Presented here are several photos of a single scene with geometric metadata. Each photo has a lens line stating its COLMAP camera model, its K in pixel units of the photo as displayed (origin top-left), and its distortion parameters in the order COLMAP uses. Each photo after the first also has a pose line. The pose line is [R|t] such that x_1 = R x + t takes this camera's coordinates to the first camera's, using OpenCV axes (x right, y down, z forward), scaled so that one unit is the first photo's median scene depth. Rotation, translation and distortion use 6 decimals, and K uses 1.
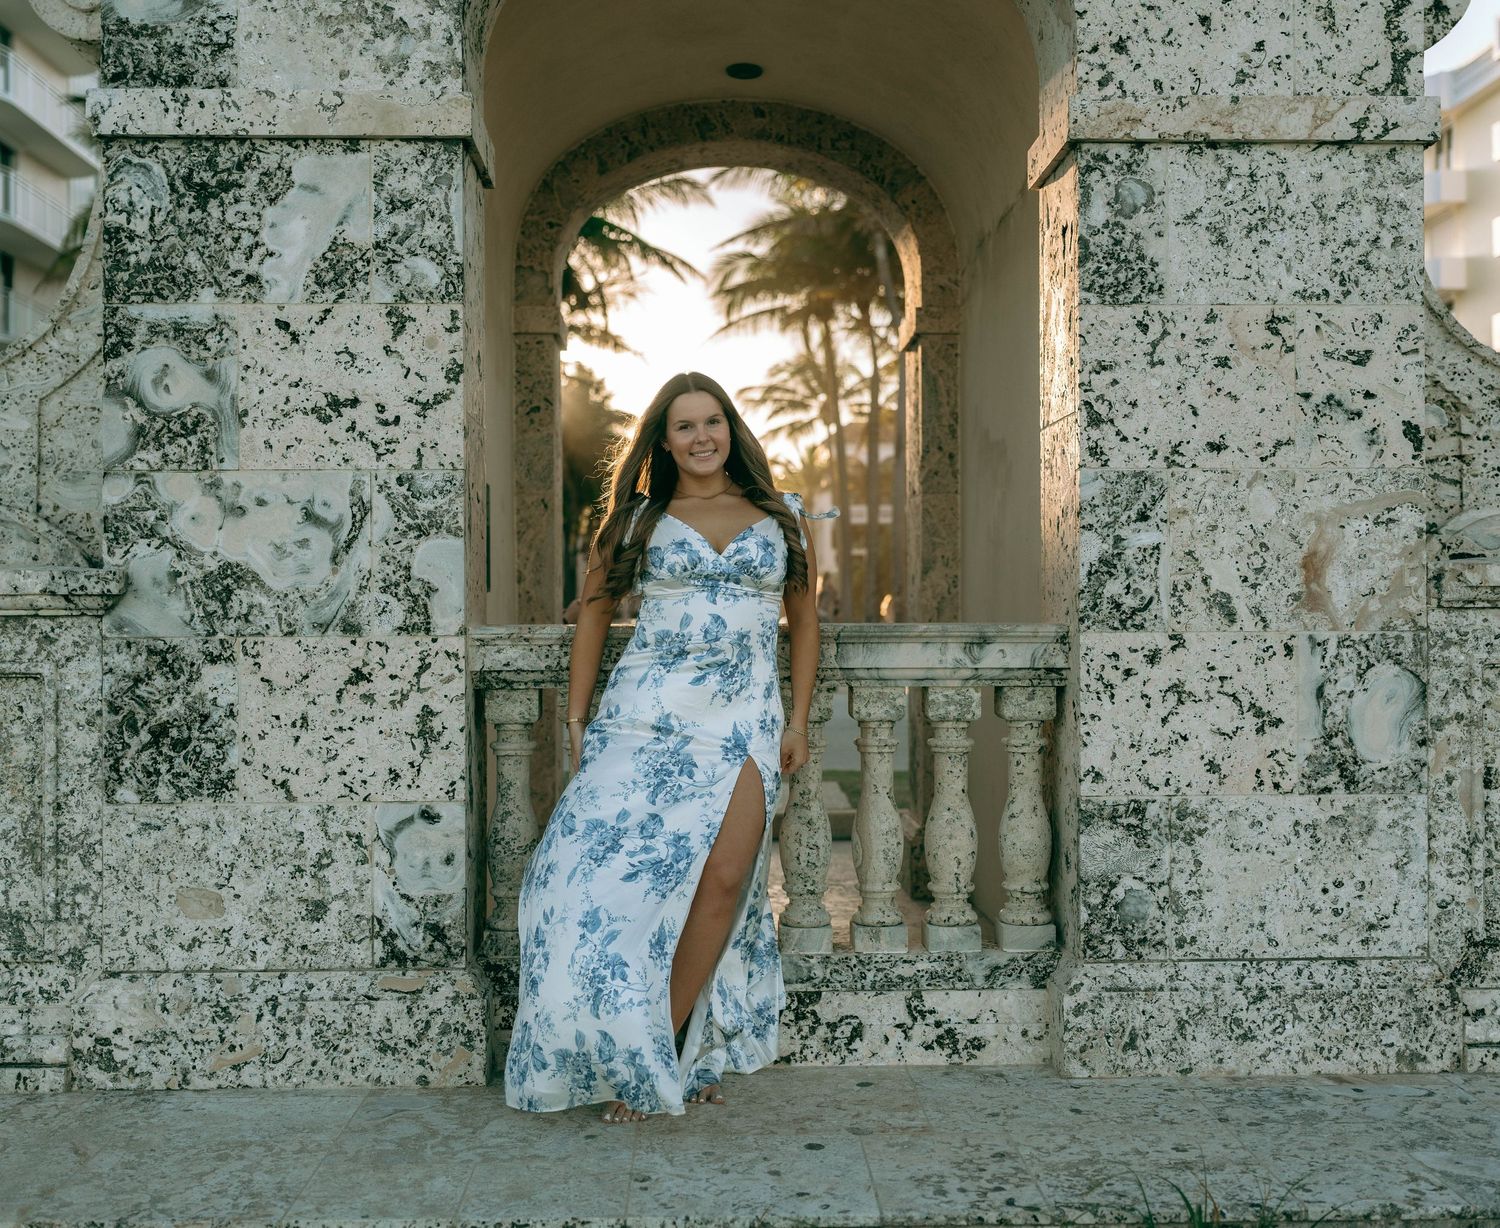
lens RADIAL K [[1738.3, 0, 750.0], [0, 1738.3, 614.0], [0, 0, 1]] dist [0.009299, 0.008259]
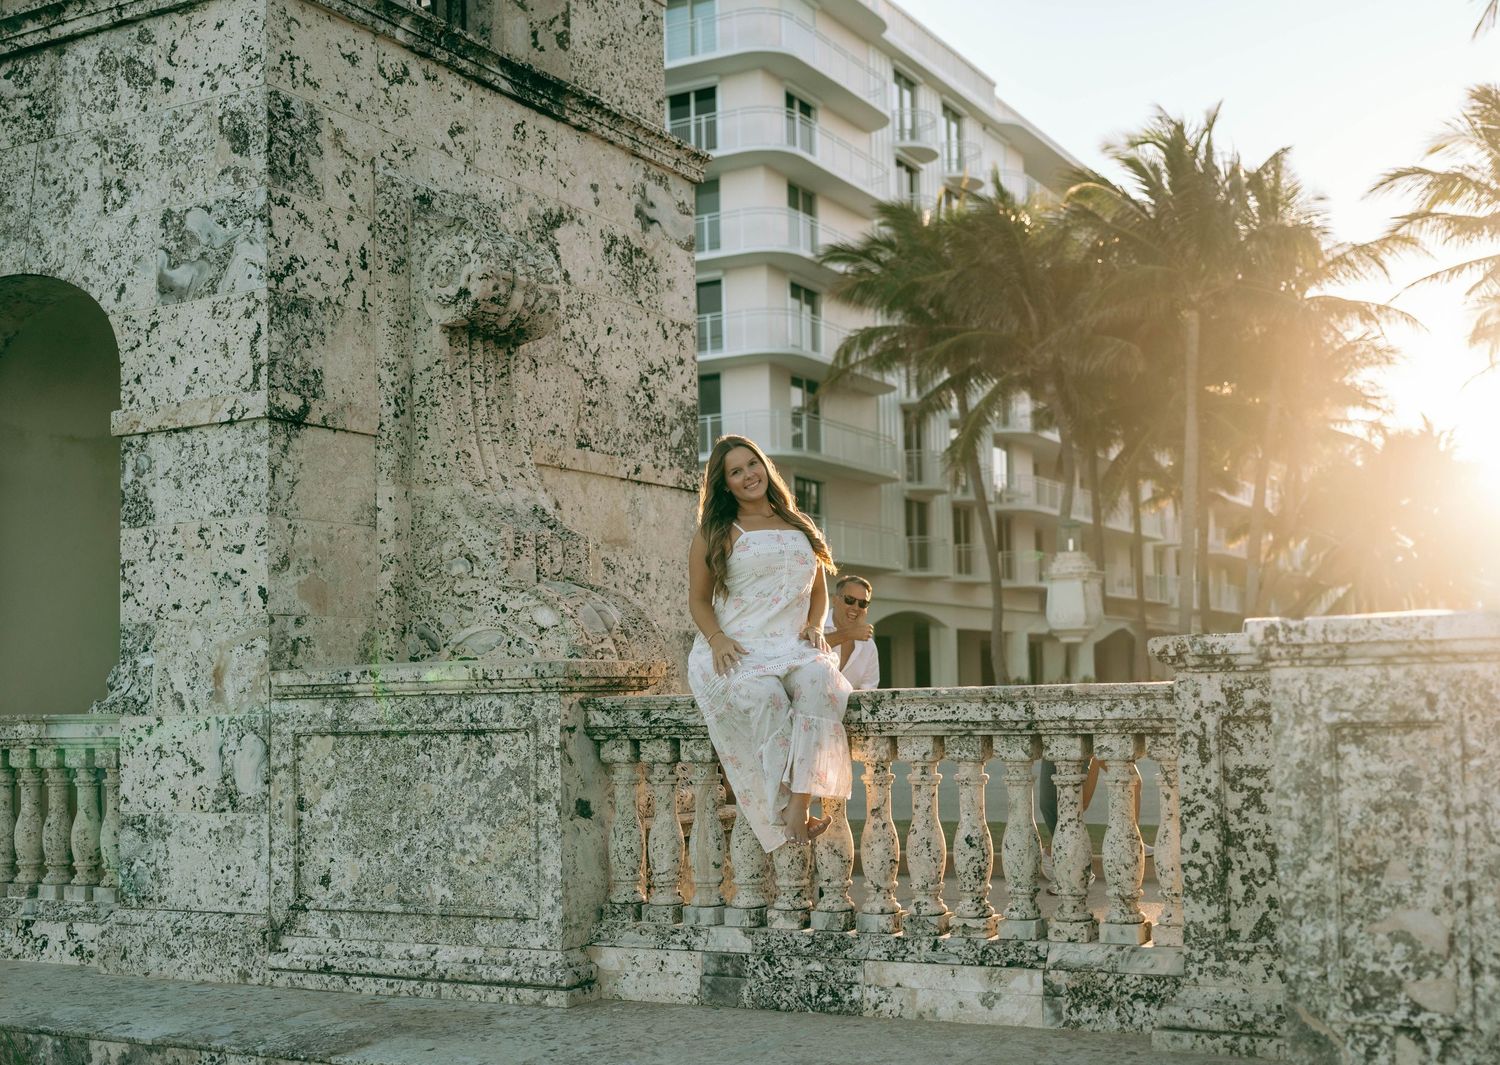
lens RADIAL K [[1719.5, 0, 871.8], [0, 1719.5, 590.2], [0, 0, 1]] dist [-0.006100, 0.047376]
pose [[0.870936, -0.046535, -0.489188, 1.687740], [0.023094, 0.998282, -0.053849, -0.005789], [0.490853, 0.035602, 0.870514, -0.131985]]
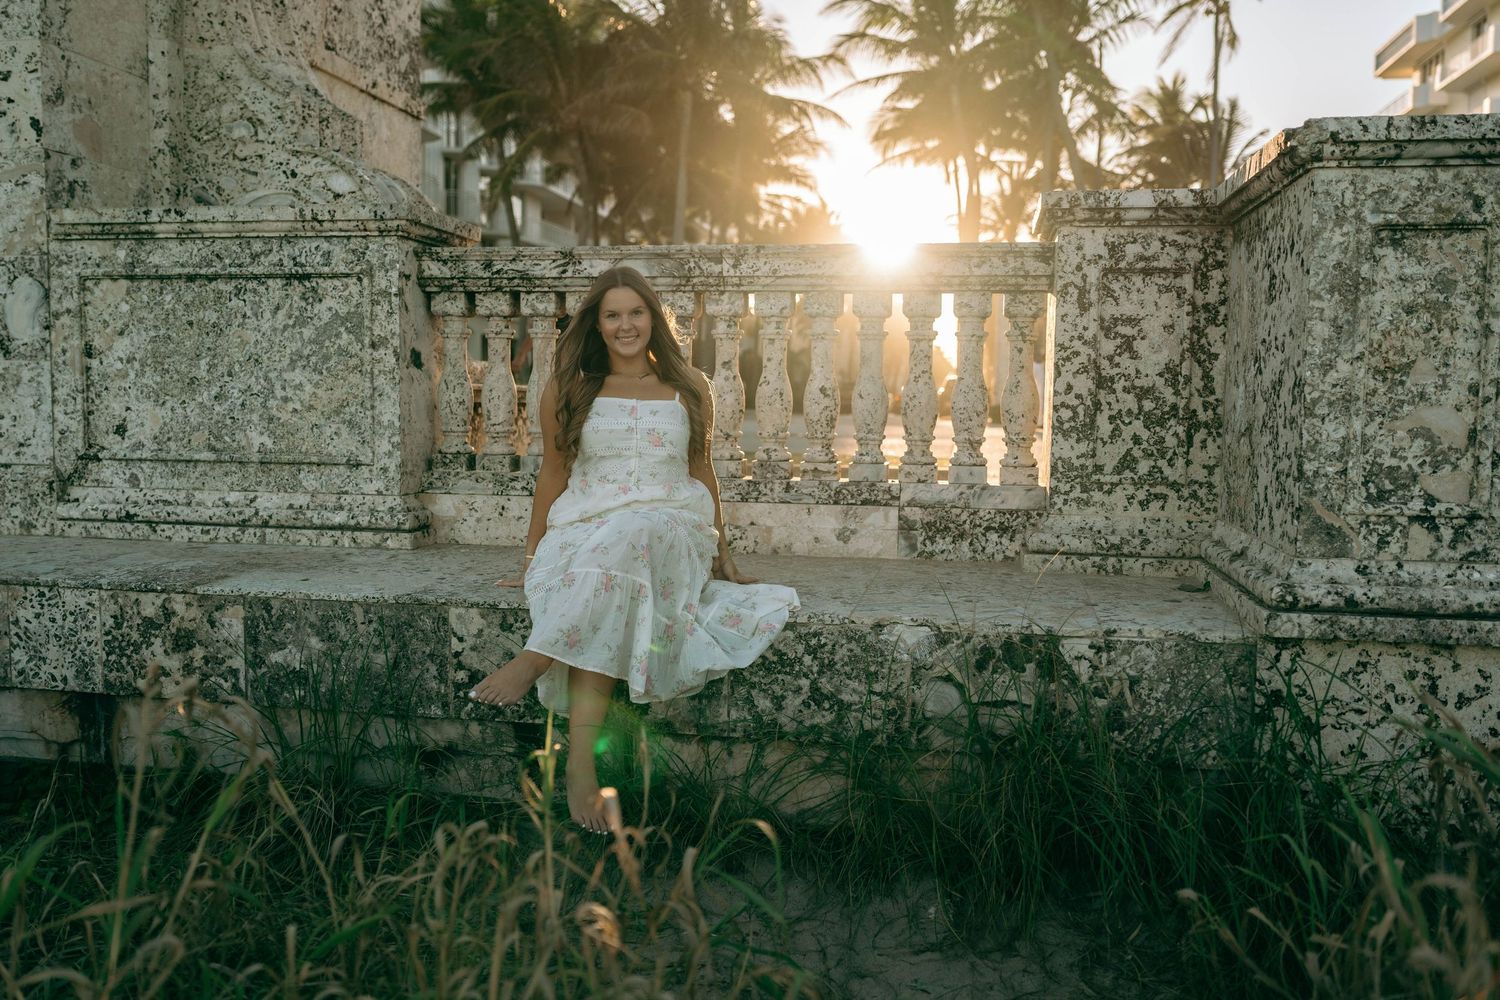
lens RADIAL K [[1249.4, 0, 750.0], [0, 1249.4, 500.0], [0, 0, 1]] dist [-0.007716, 0.000246]
pose [[0.973309, 0.035903, -0.226673, 1.264547], [-0.016262, 0.995994, 0.087927, 0.120004], [0.228922, -0.081894, 0.969994, 0.050807]]
